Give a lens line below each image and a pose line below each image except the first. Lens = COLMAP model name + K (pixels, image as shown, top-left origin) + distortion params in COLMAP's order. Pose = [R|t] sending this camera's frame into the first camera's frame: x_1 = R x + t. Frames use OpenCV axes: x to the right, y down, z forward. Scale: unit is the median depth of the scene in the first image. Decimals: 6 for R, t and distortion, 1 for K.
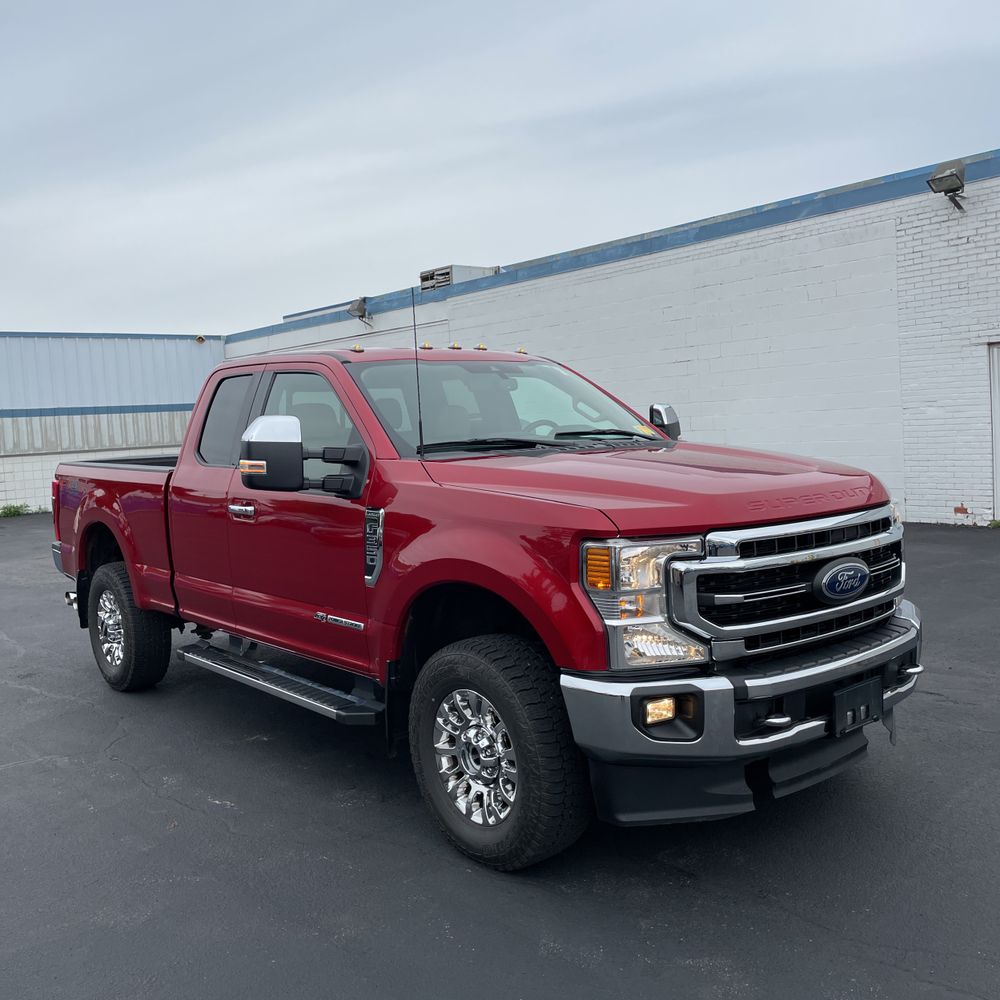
lens RADIAL K [[1017.1, 0, 495.8], [0, 1017.1, 502.6], [0, 0, 1]] dist [0.035585, 0.000000]
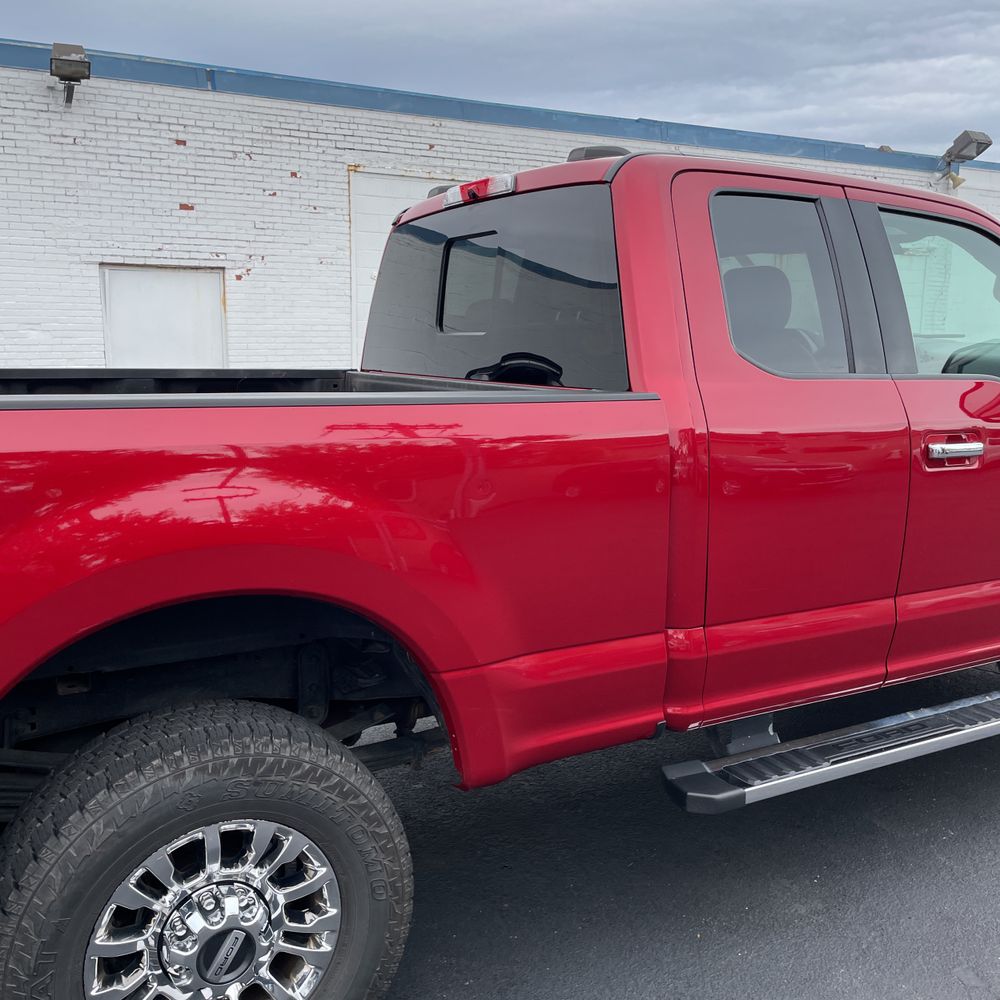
lens RADIAL K [[1017.1, 0, 494.9], [0, 1017.1, 494.7], [0, 0, 1]] dist [0.035585, 0.000000]
pose [[0.178770, -0.109174, 0.977815, -0.375124], [0.065966, 0.992918, 0.098801, -0.018093], [-0.981677, 0.046840, 0.184705, 0.503841]]
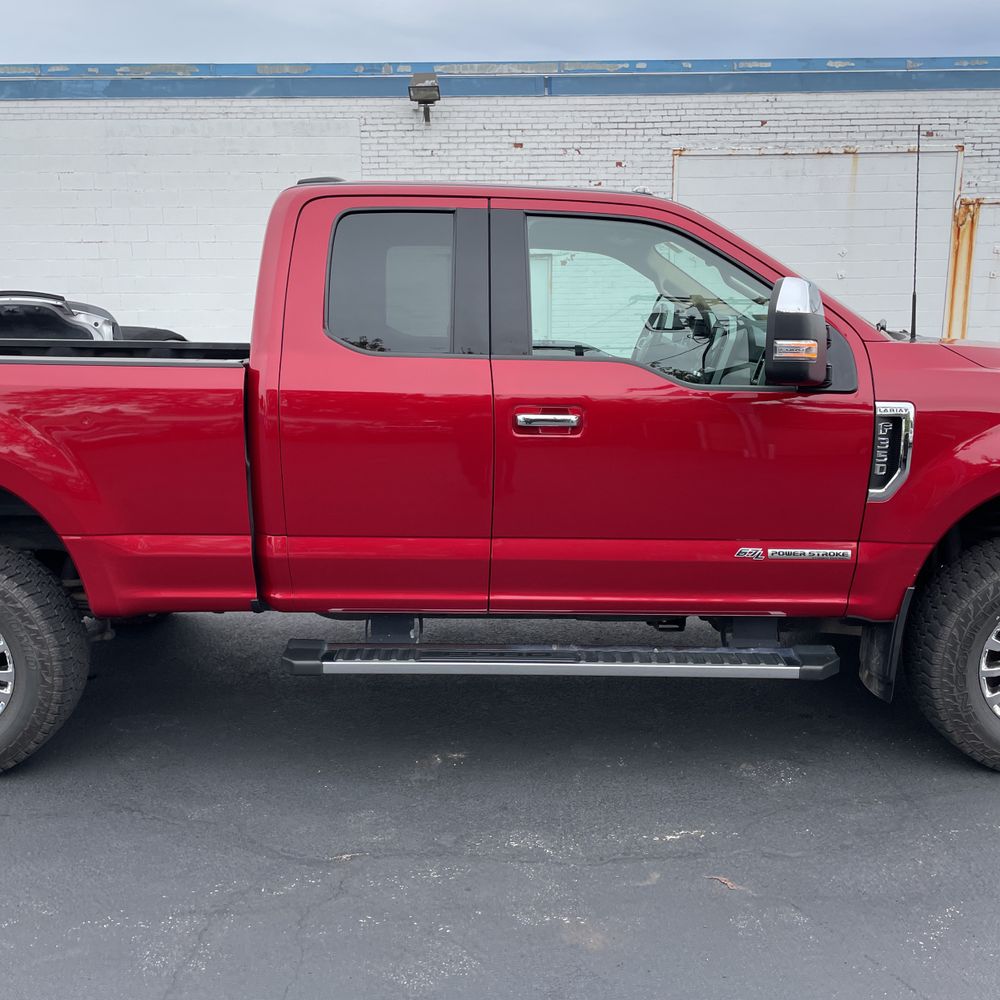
lens RADIAL K [[1017.1, 0, 491.4], [0, 1017.1, 501.6], [0, 0, 1]] dist [0.035585, 0.000000]
pose [[0.642247, -0.101365, 0.759766, -0.344145], [0.034647, 0.994043, 0.103334, -0.004401], [-0.765714, -0.040043, 0.641933, 0.263693]]
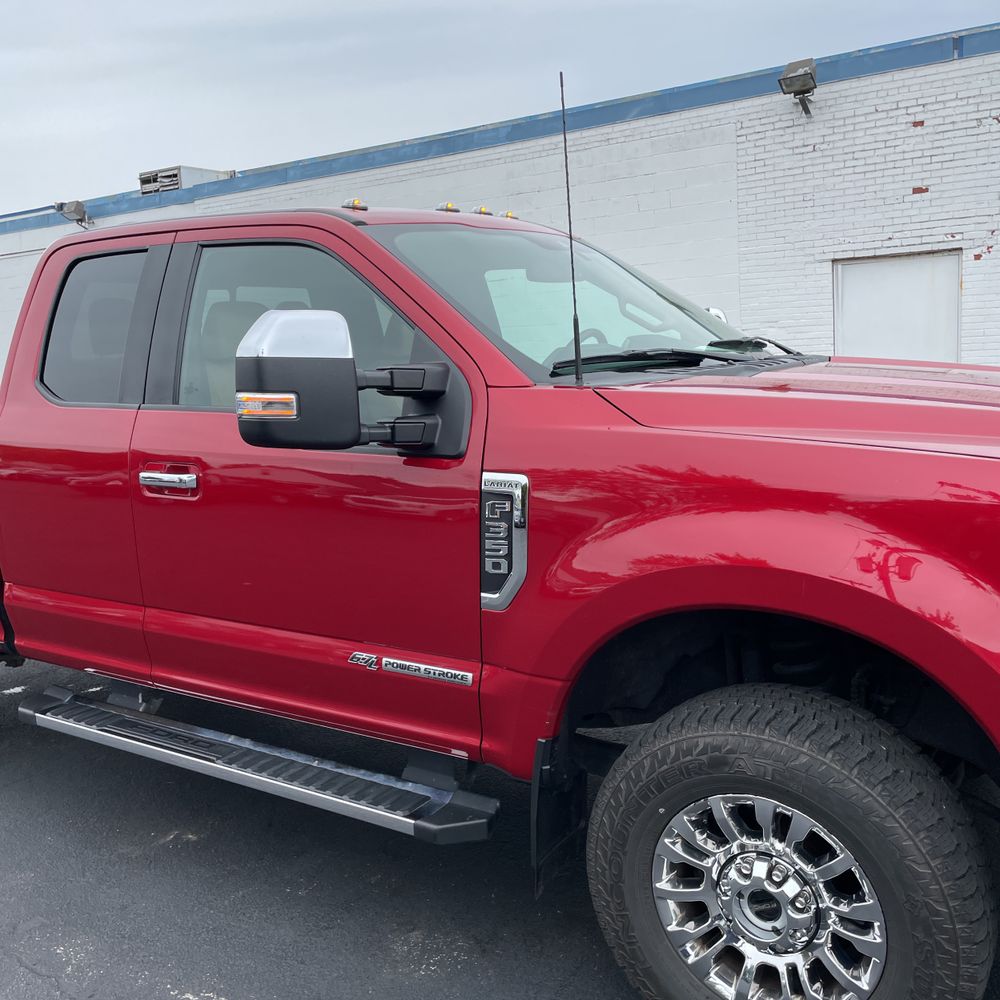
lens RADIAL K [[1017.1, 0, 501.3], [0, 1017.1, 499.2], [0, 0, 1]] dist [0.035585, 0.000000]
pose [[0.956119, -0.047990, 0.289023, -0.103787], [0.029430, 0.997236, 0.068228, -0.007048], [-0.291498, -0.056728, 0.954888, 0.168619]]
